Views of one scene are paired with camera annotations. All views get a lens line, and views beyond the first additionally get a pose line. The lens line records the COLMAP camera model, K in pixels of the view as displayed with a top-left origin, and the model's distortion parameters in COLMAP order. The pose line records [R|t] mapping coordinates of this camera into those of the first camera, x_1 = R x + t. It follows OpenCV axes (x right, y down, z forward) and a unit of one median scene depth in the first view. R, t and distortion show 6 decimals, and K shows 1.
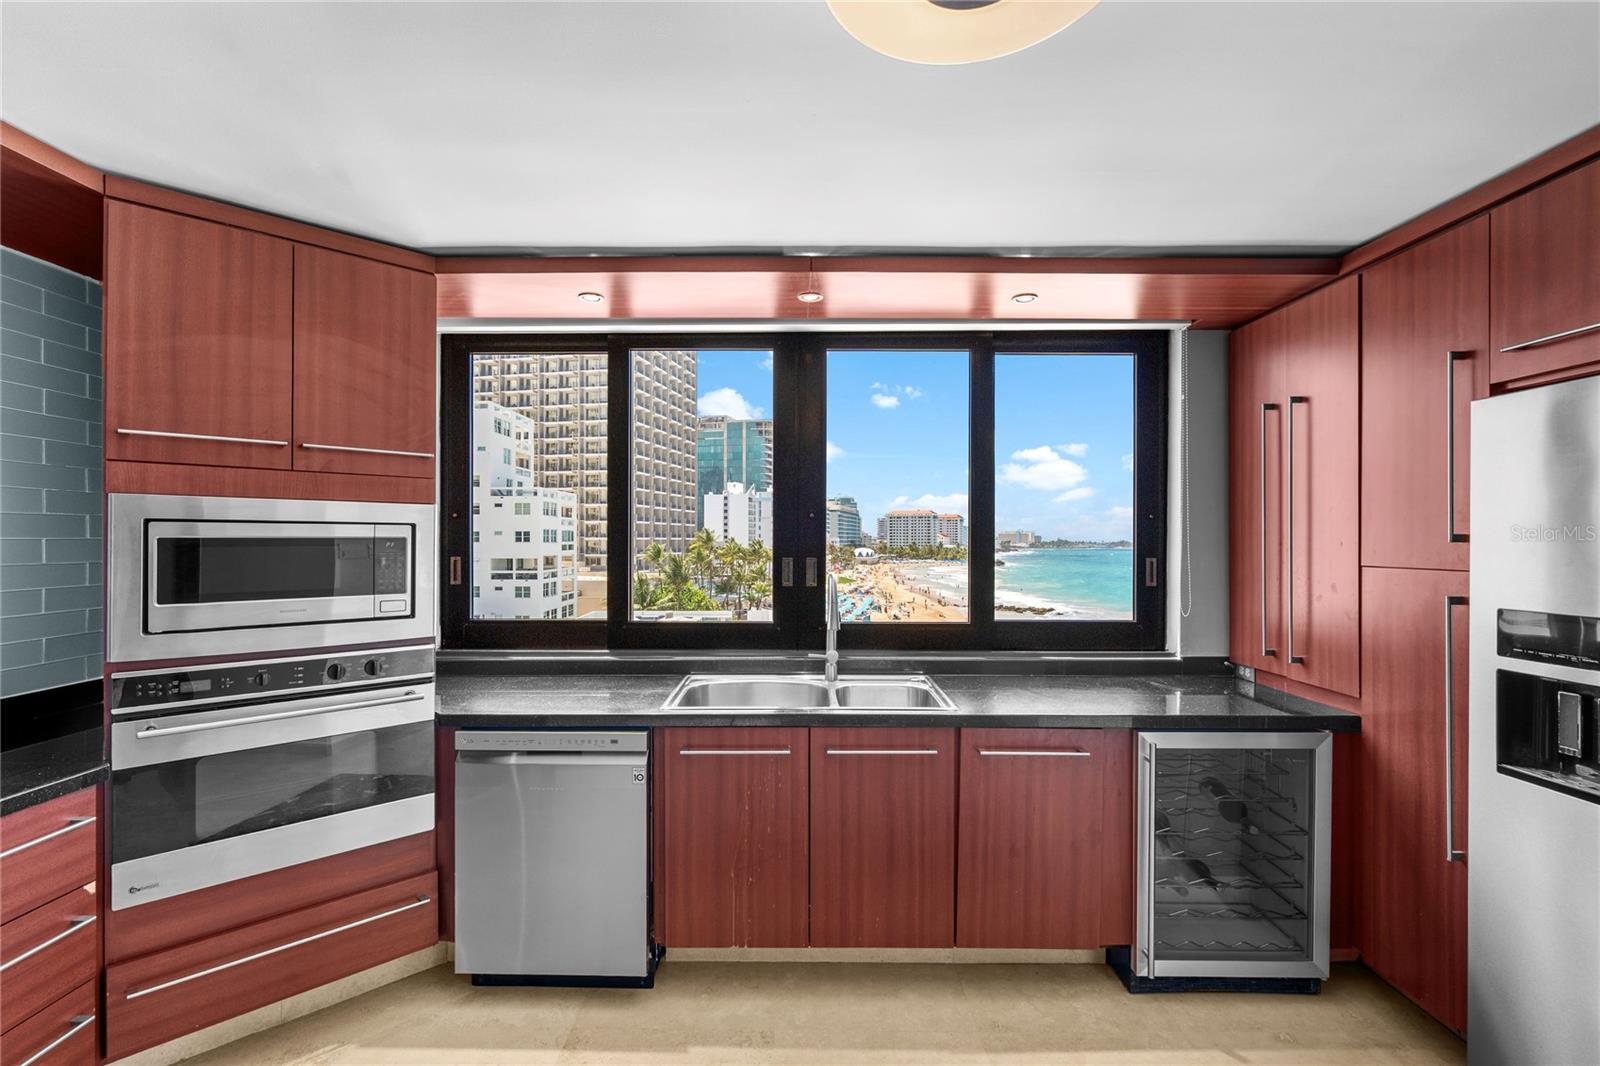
lens RADIAL K [[723.3, 0, 793.2], [0, 723.3, 537.4], [0, 0, 1]] dist [-0.001824, 0.000358]
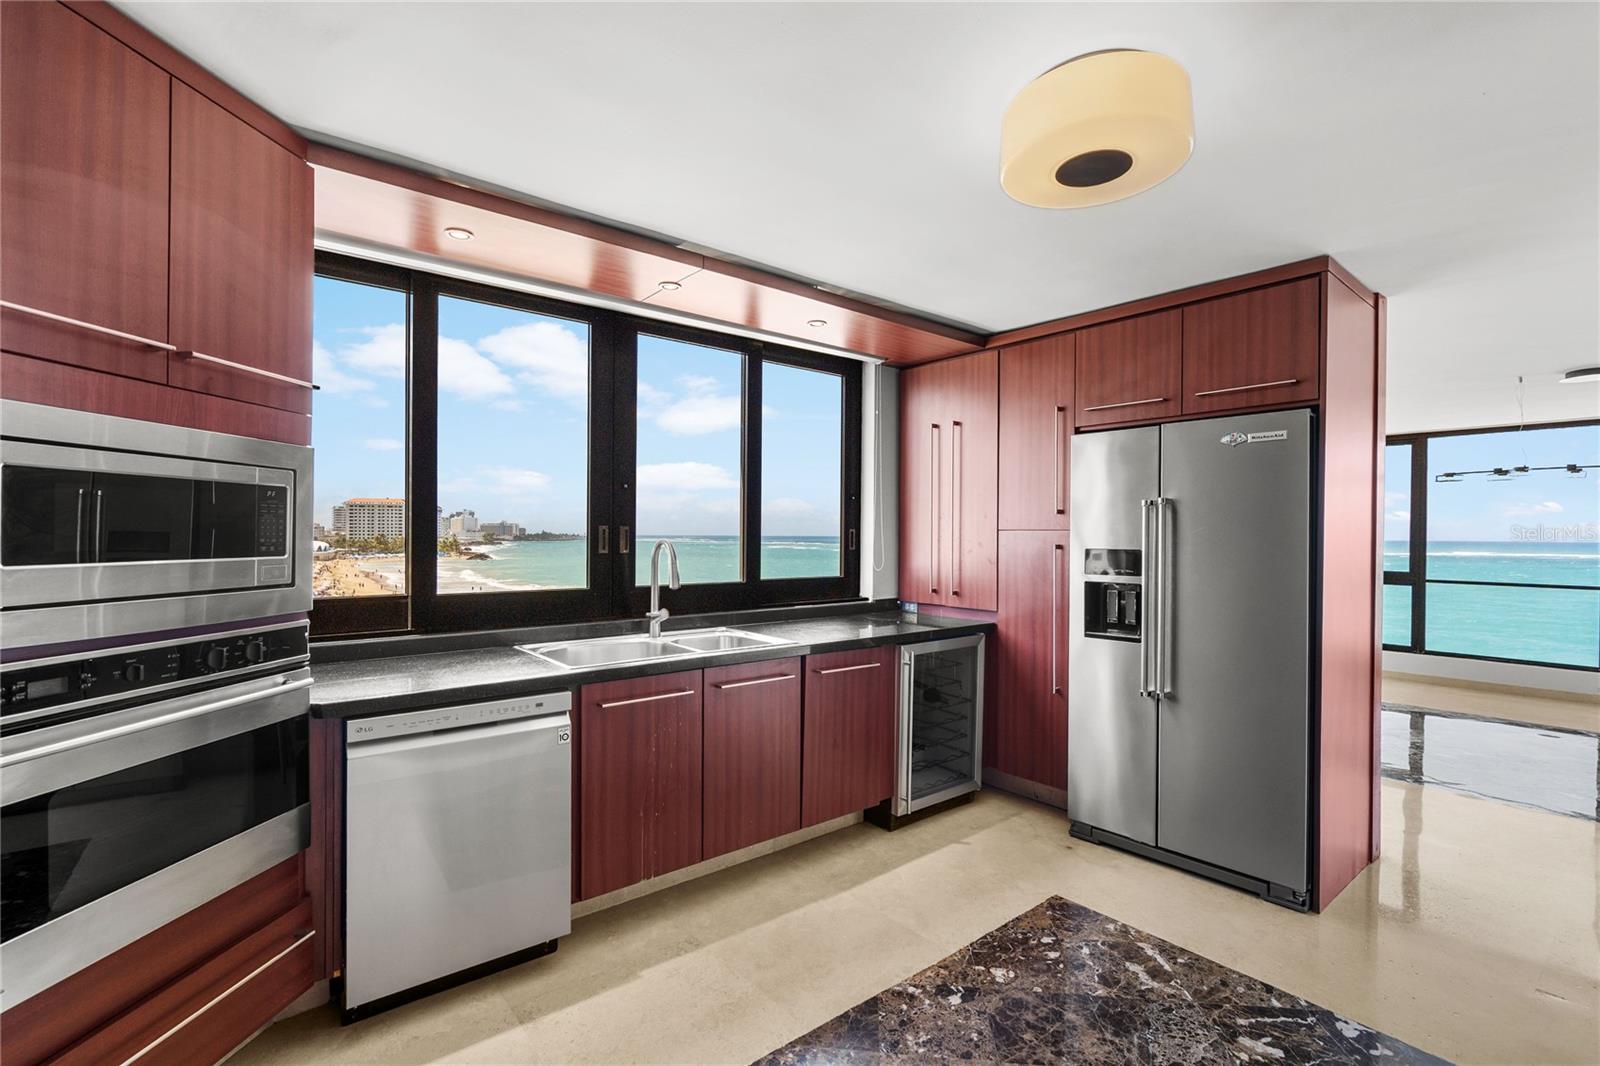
lens RADIAL K [[724.6, 0, 792.4], [0, 724.6, 535.1], [0, 0, 1]] dist [-0.001840, -0.000012]
pose [[0.774186, 0.002331, 0.632954, -0.600275], [-0.006632, 0.999968, 0.004429, 0.046240], [-0.632924, -0.007626, 0.774177, 0.028031]]
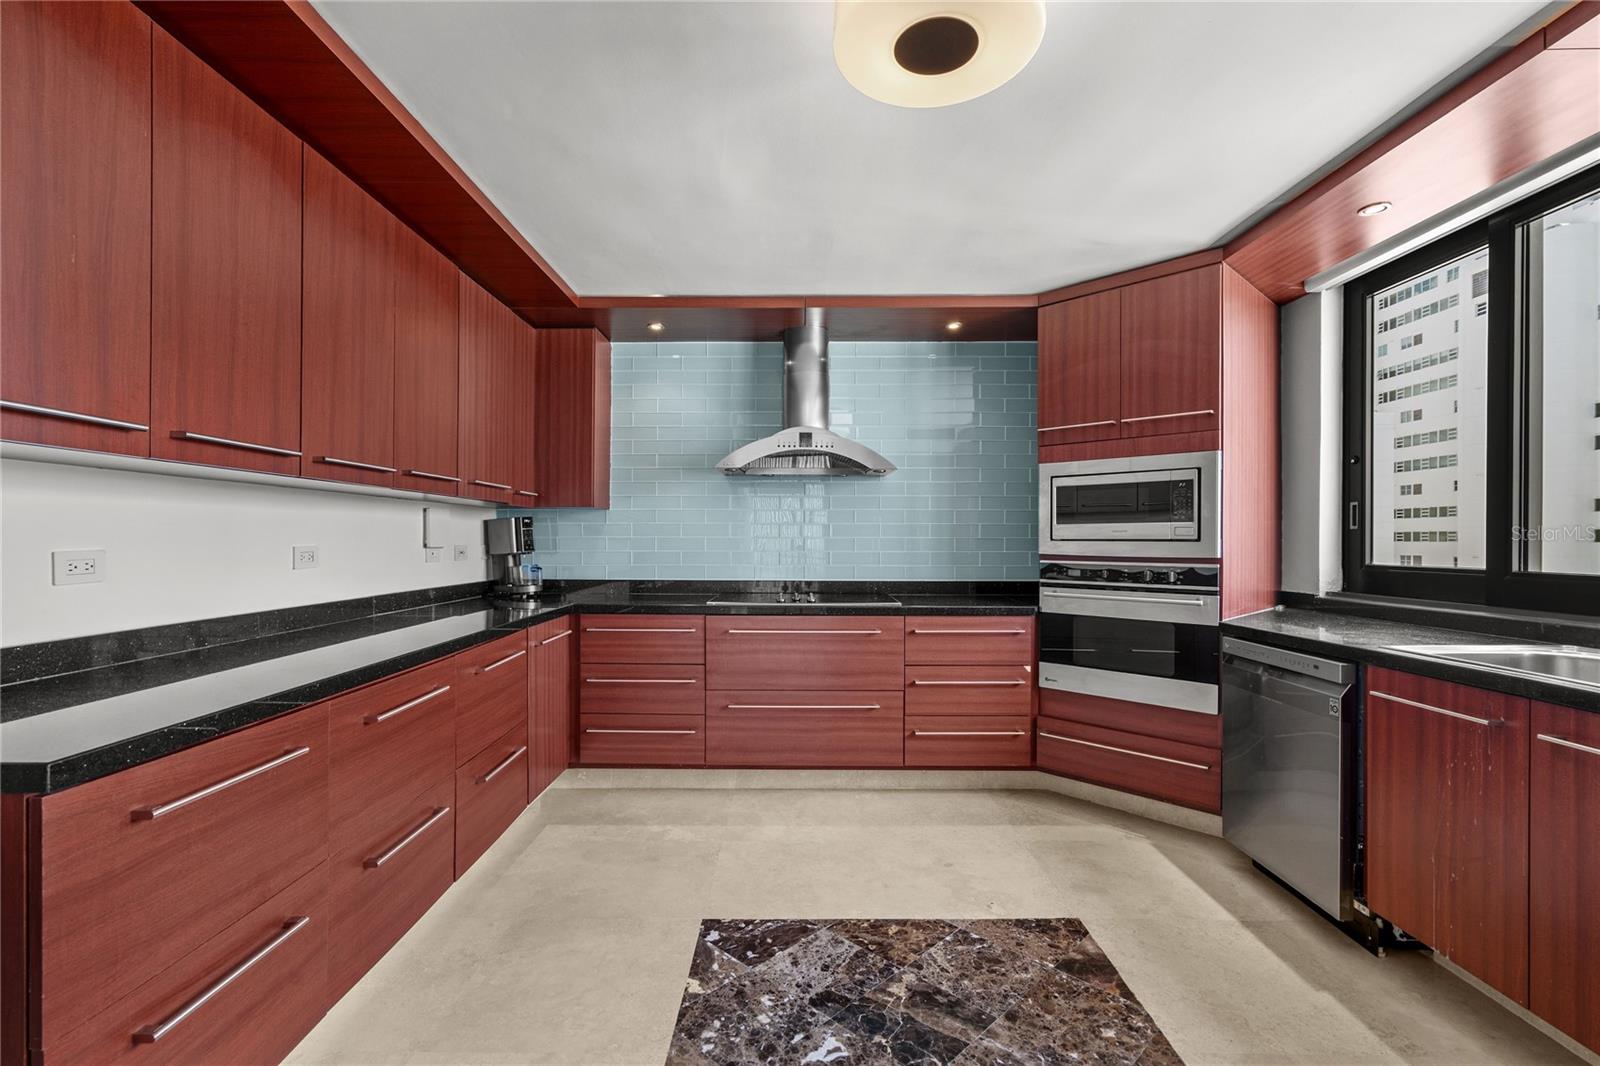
lens RADIAL K [[723.3, 0, 793.2], [0, 723.3, 537.4], [0, 0, 1]] dist [-0.001824, 0.000358]
pose [[0.002881, -0.000799, -0.999996, 0.737840], [0.000190, 1.000000, -0.000799, 0.103798], [0.999996, -0.000187, 0.002881, 0.279249]]
